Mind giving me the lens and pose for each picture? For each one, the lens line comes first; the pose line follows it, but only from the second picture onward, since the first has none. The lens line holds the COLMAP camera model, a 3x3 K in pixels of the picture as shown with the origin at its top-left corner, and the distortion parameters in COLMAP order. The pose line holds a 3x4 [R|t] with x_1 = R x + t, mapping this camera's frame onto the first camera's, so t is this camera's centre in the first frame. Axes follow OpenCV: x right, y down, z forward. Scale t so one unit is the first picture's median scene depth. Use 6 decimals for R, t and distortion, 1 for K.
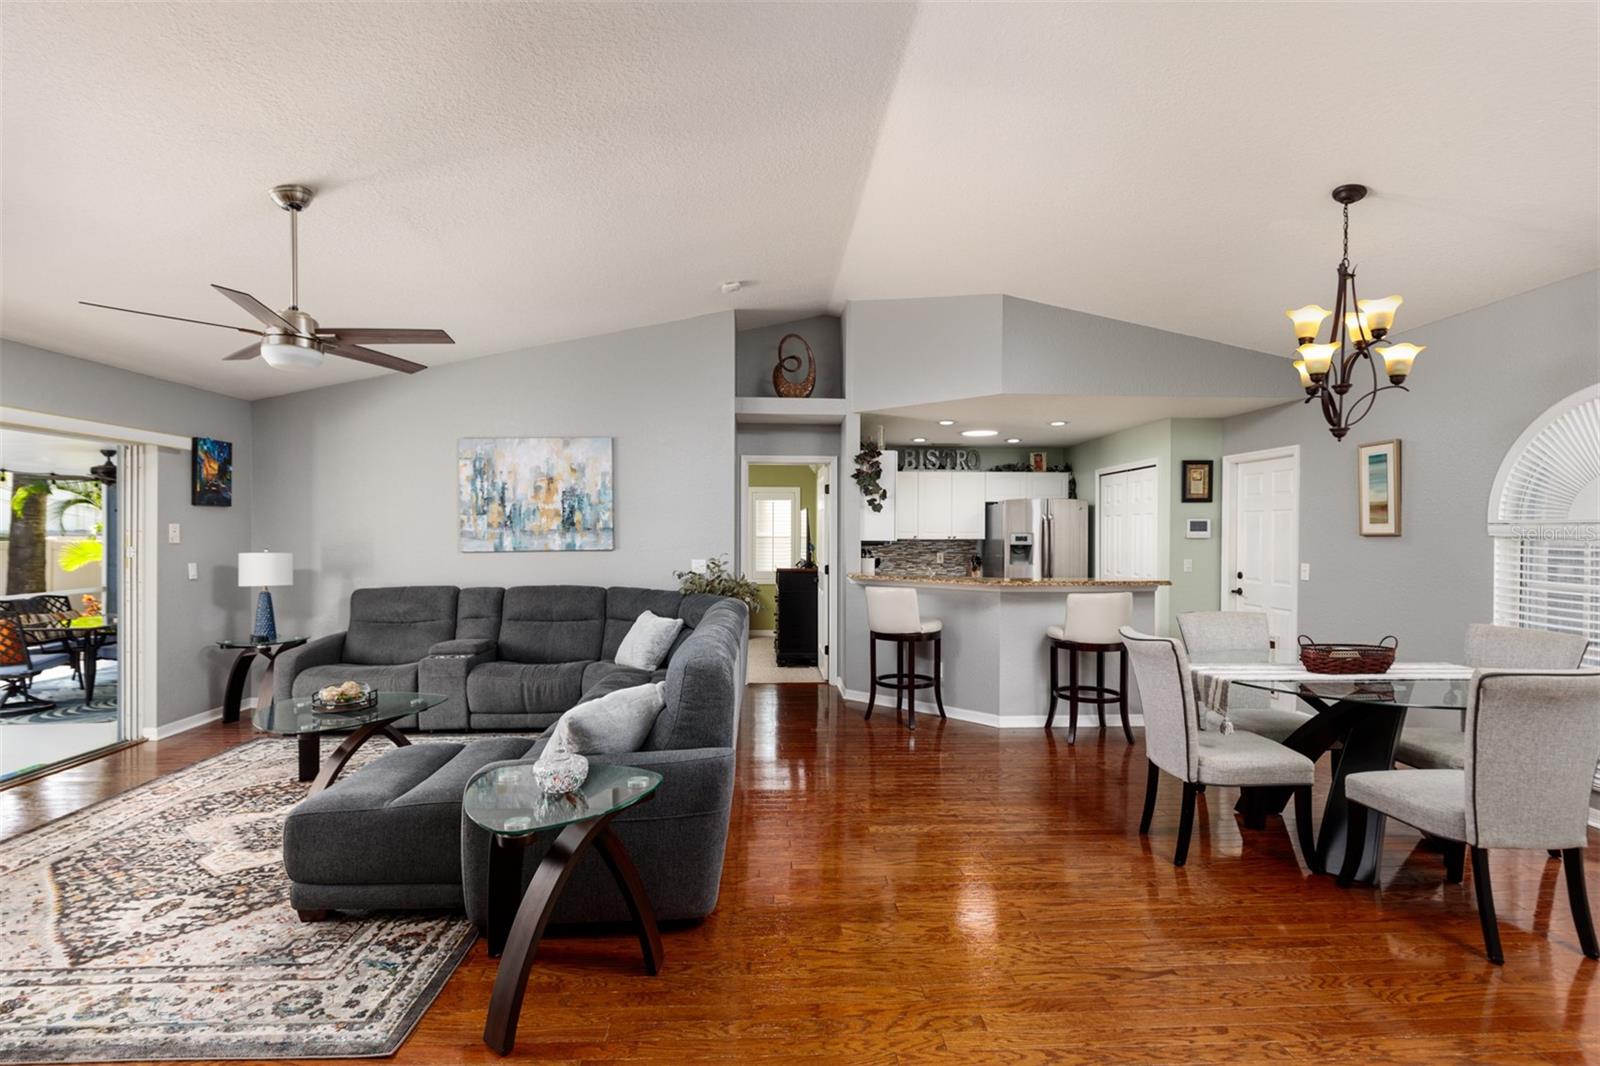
lens RADIAL K [[769.2, 0, 799.4], [0, 769.2, 537.9], [0, 0, 1]] dist [-0.005900, 0.002167]
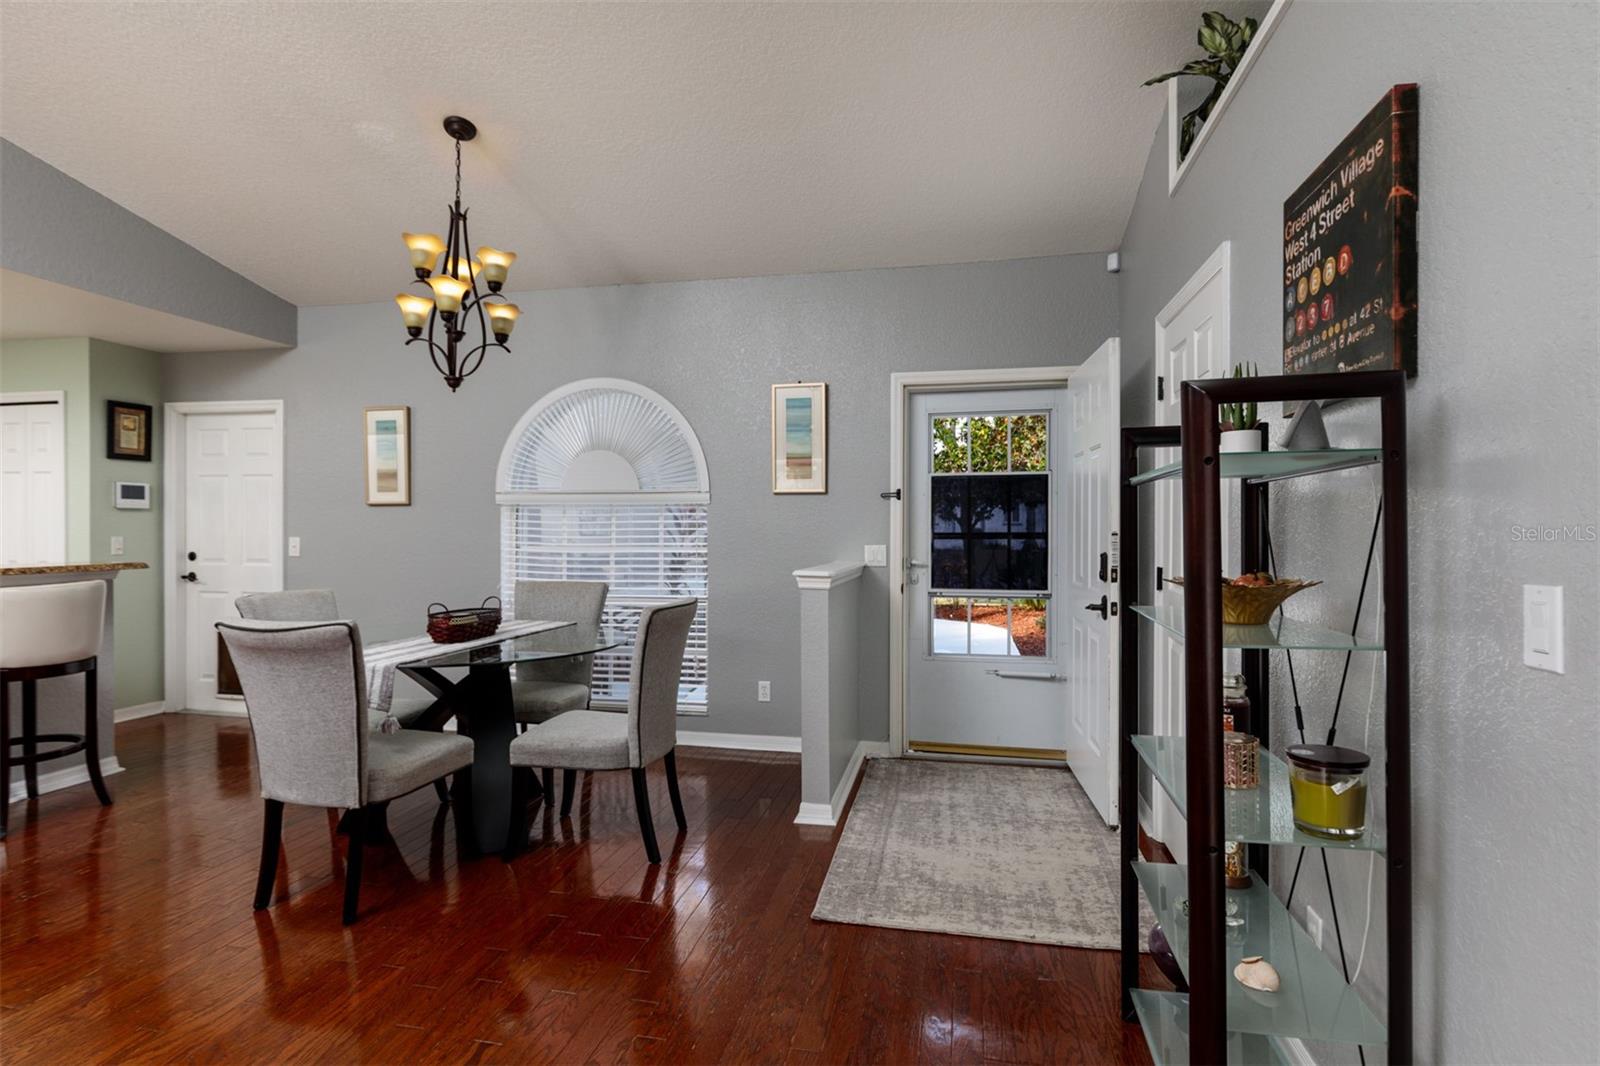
lens RADIAL K [[810.5, 0, 798.4], [0, 810.5, 531.6], [0, 0, 1]] dist [0.000709, 0.001580]
pose [[0.253540, -0.005277, 0.967310, -0.089214], [0.002818, 0.999985, 0.004716, 0.025054], [-0.967321, 0.001530, 0.253551, 0.218907]]
